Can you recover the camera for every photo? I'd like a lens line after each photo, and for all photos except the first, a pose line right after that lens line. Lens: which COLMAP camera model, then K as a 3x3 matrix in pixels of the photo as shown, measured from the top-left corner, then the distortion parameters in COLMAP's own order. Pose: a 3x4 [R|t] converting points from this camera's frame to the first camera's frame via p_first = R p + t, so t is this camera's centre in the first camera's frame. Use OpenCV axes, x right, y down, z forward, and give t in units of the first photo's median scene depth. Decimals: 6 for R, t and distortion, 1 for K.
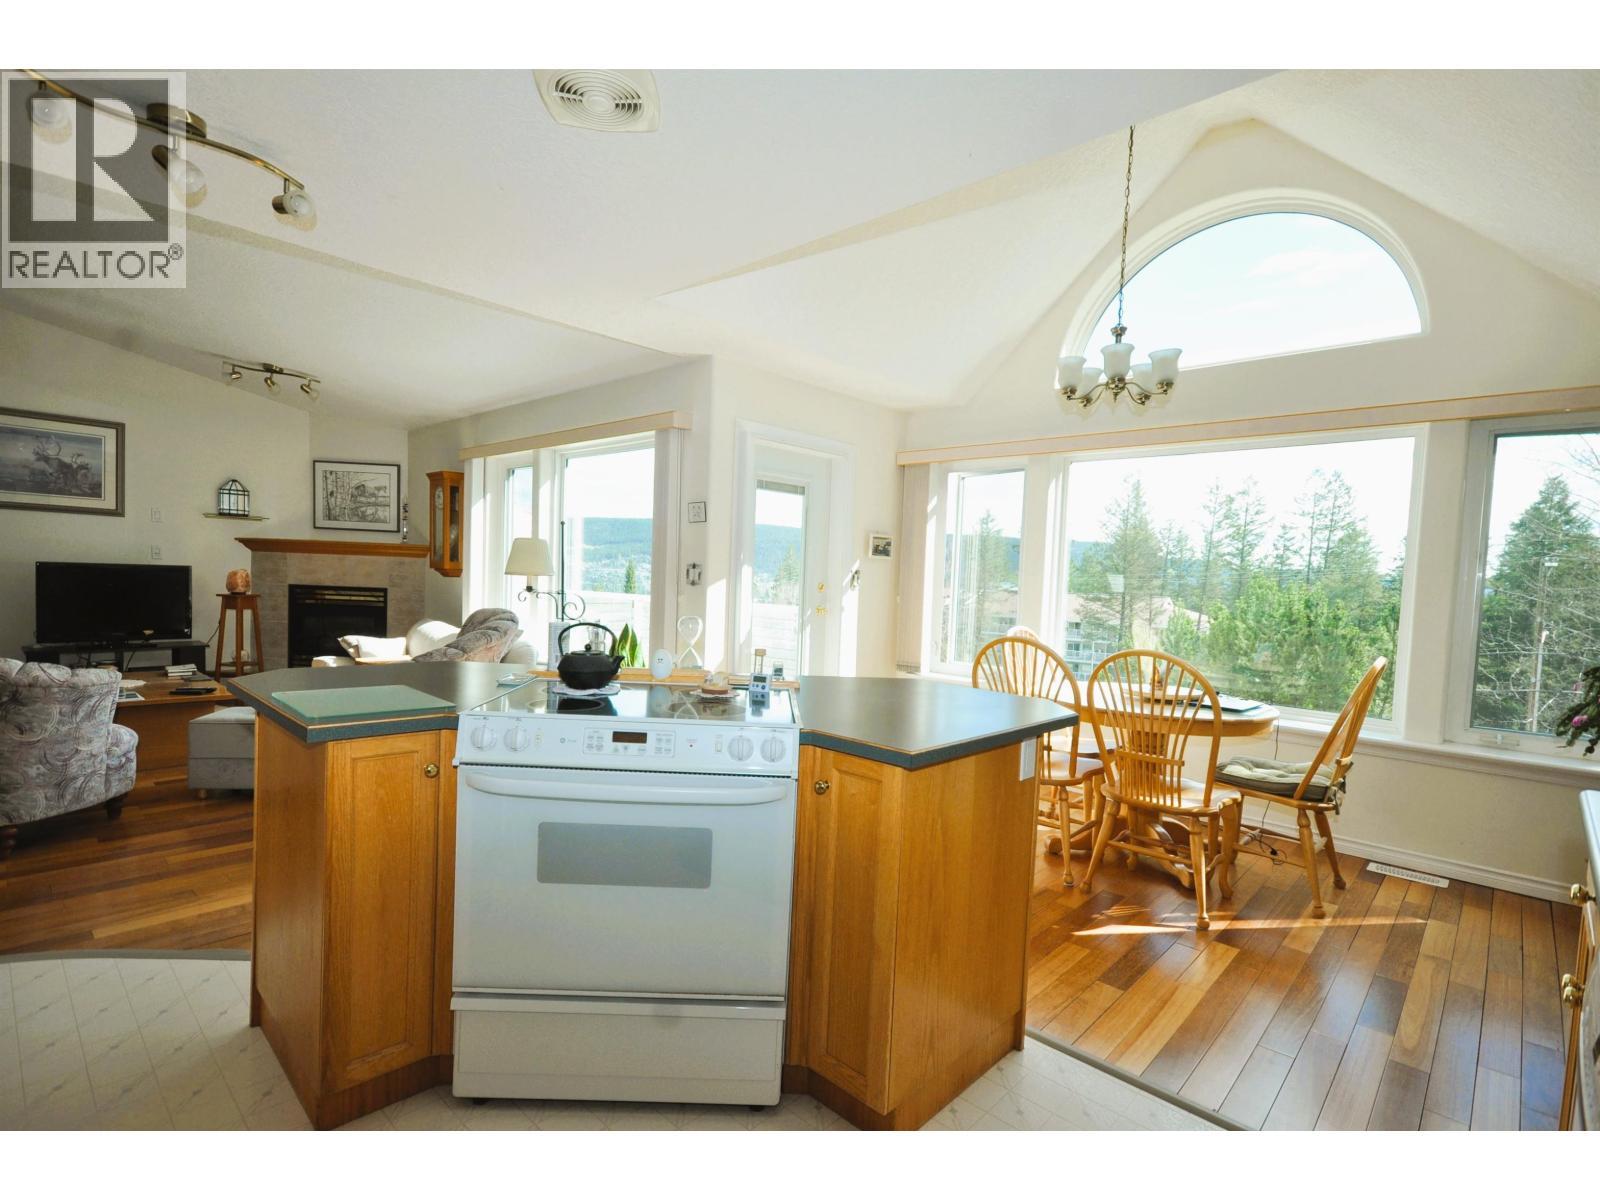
lens RADIAL K [[785.9, 0, 791.2], [0, 785.9, 612.4], [0, 0, 1]] dist [0.008190, -0.002052]
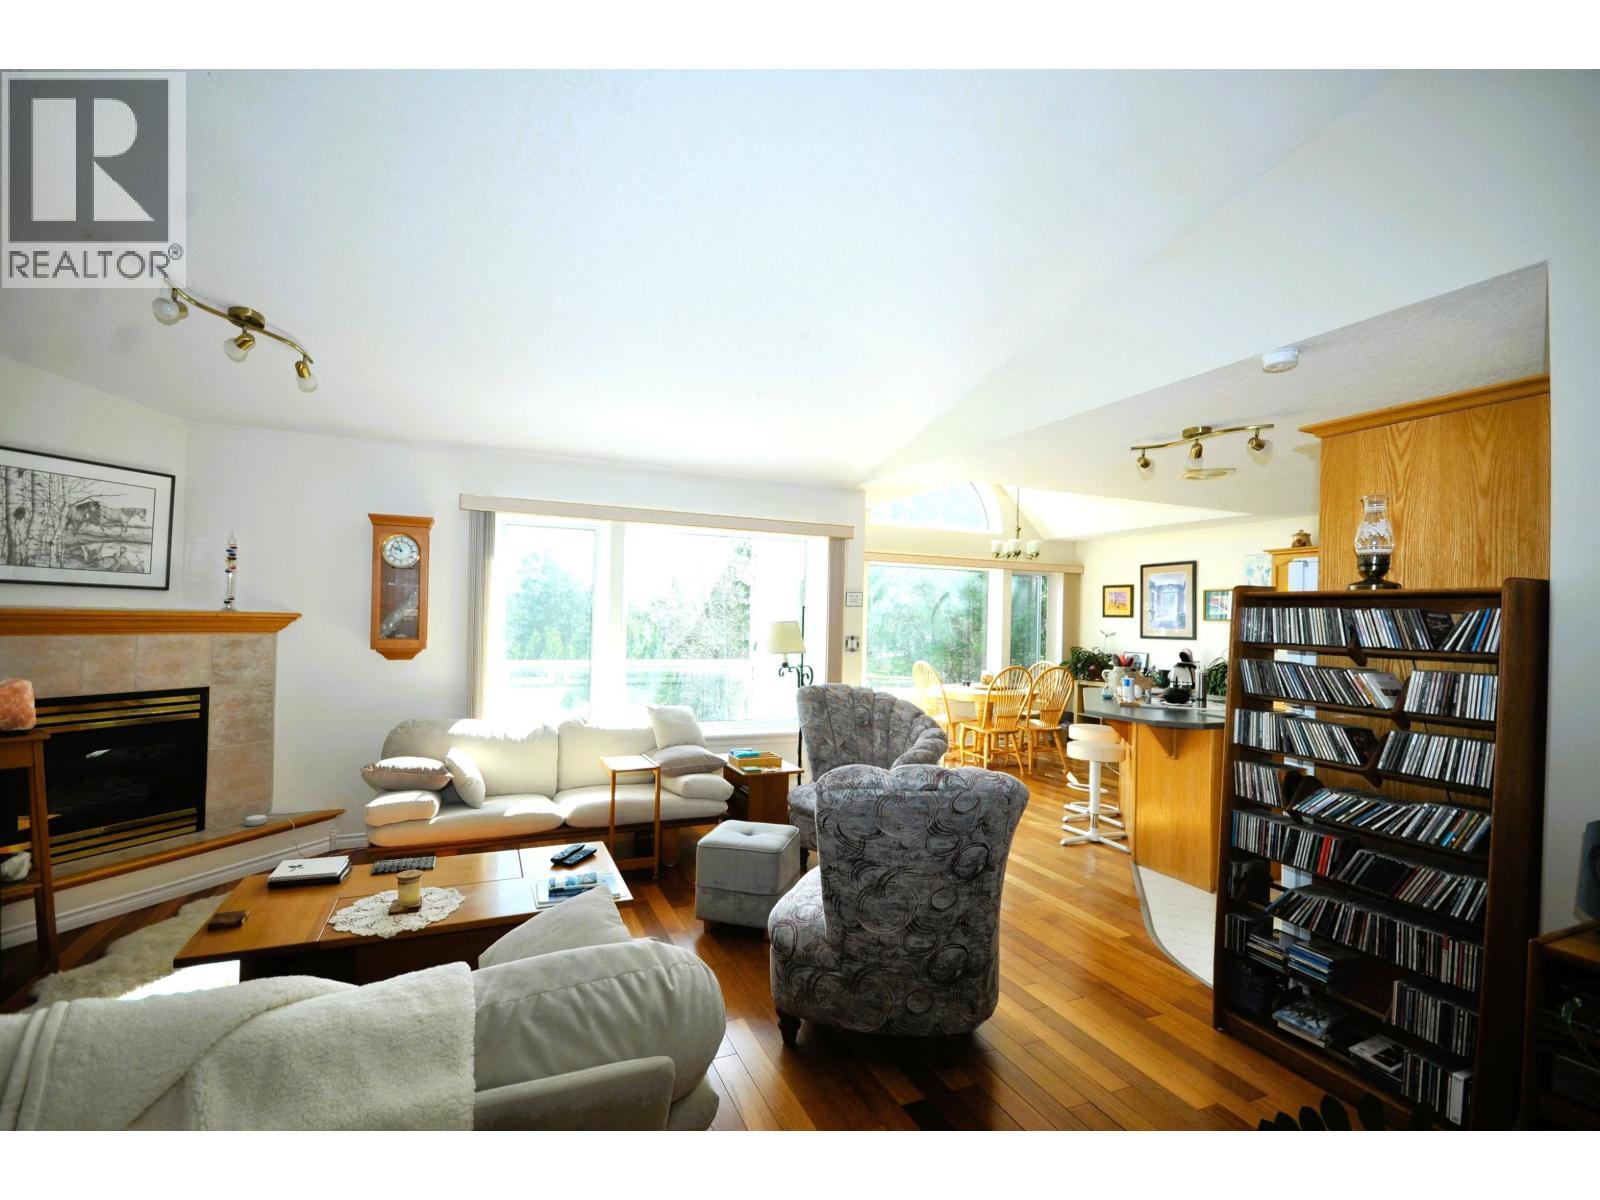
lens RADIAL K [[730.5, 0, 776.9], [0, 730.5, 615.7], [0, 0, 1]] dist [0.002157, -0.004196]
pose [[0.406802, -0.027580, 0.913100, -0.938425], [0.038918, 0.999160, 0.012841, -0.083501], [-0.912687, 0.030312, 0.407533, 0.425998]]
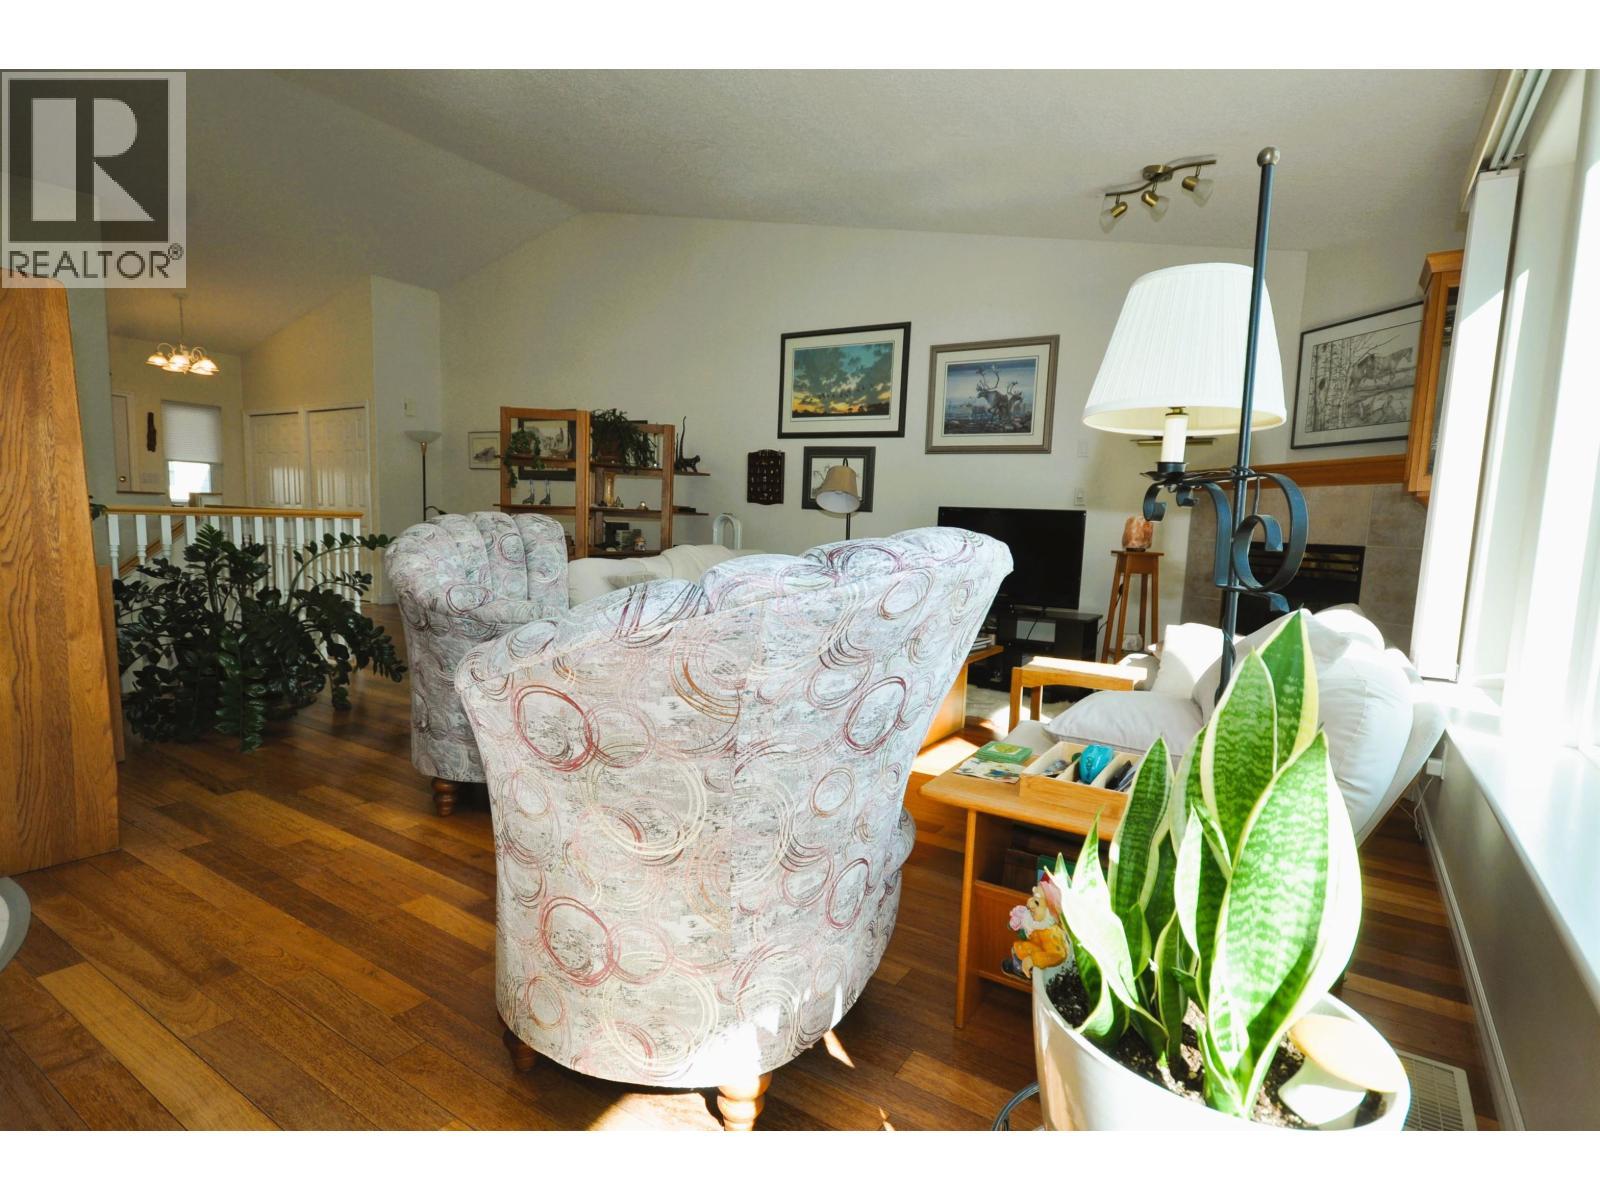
lens RADIAL K [[822.9, 0, 791.0], [0, 822.9, 613.4], [0, 0, 1]] dist [0.022492, 0.002150]
pose [[0.177533, 0.079287, -0.980916, -0.050605], [-0.079974, 0.994615, 0.065920, 0.007345], [0.980860, 0.066744, 0.182918, 0.600881]]
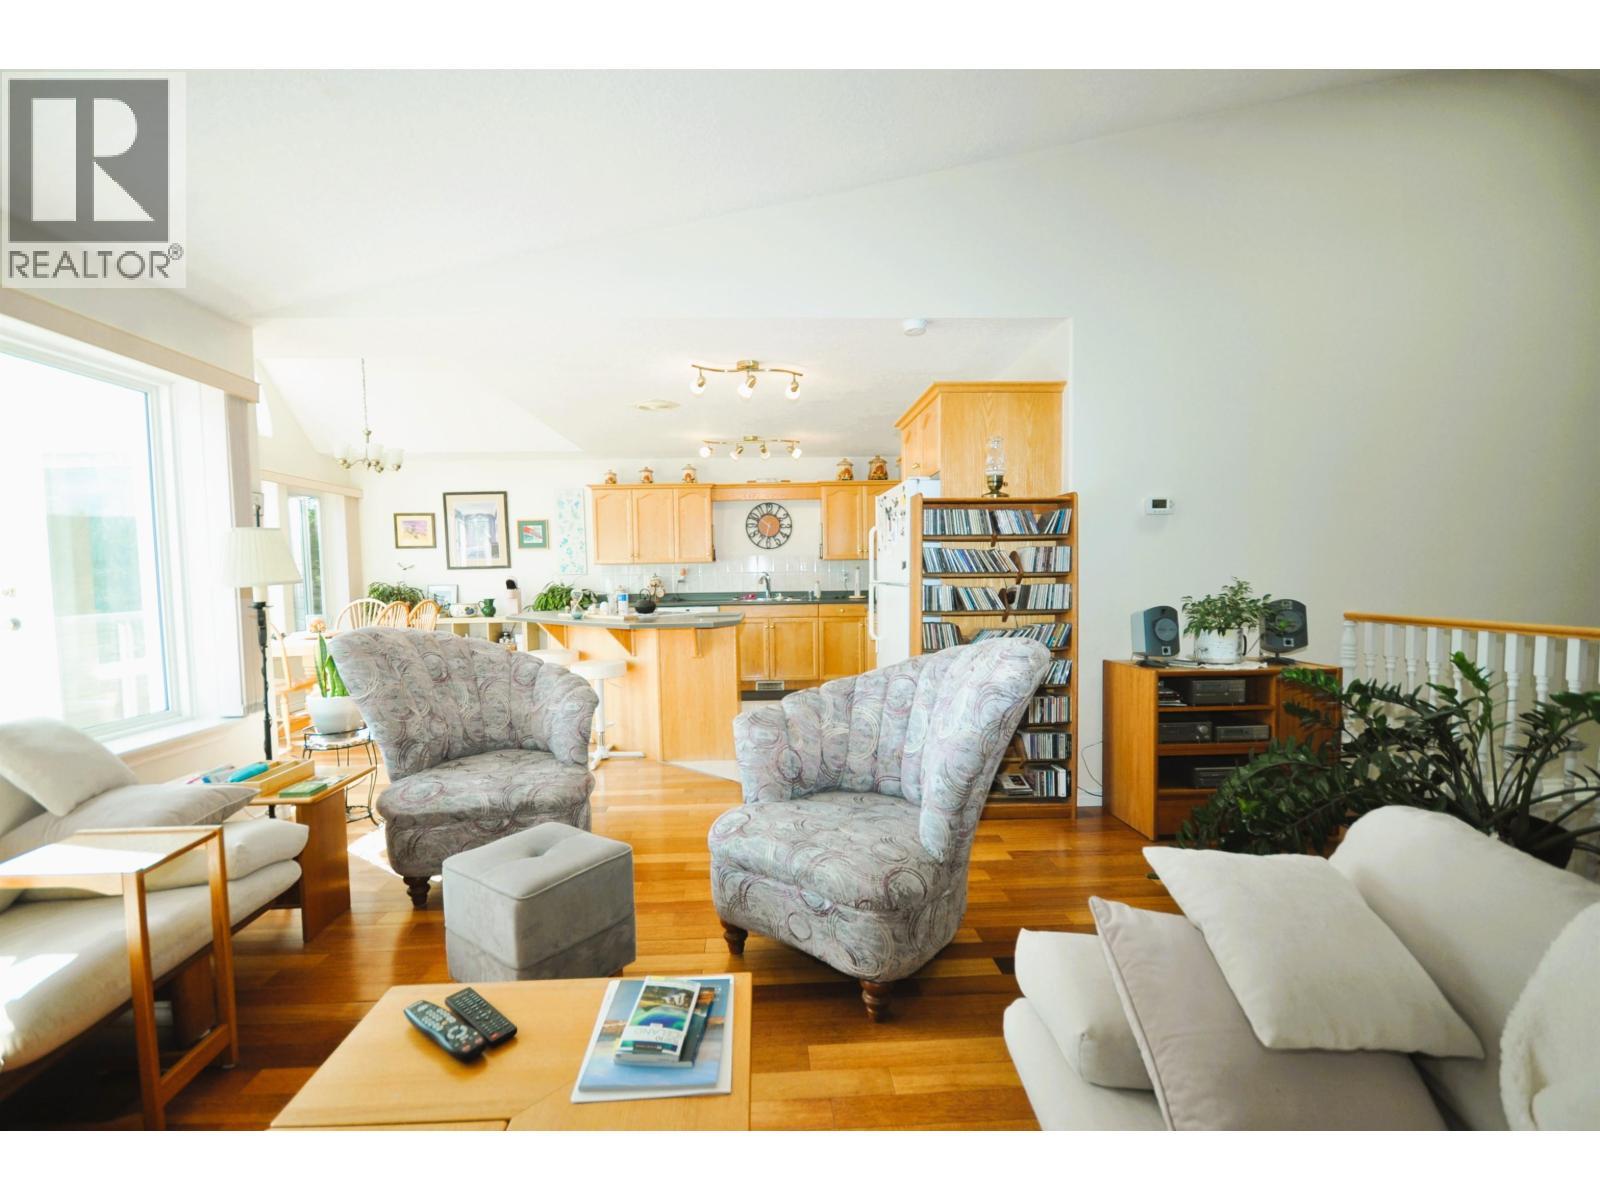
lens RADIAL K [[730.5, 0, 771.5], [0, 730.5, 605.9], [0, 0, 1]] dist [0.002157, -0.004196]
pose [[-0.711987, -0.058904, 0.699718, -0.767174], [0.024357, 0.993804, 0.108446, -0.063177], [-0.701770, 0.094255, -0.706141, 0.828709]]
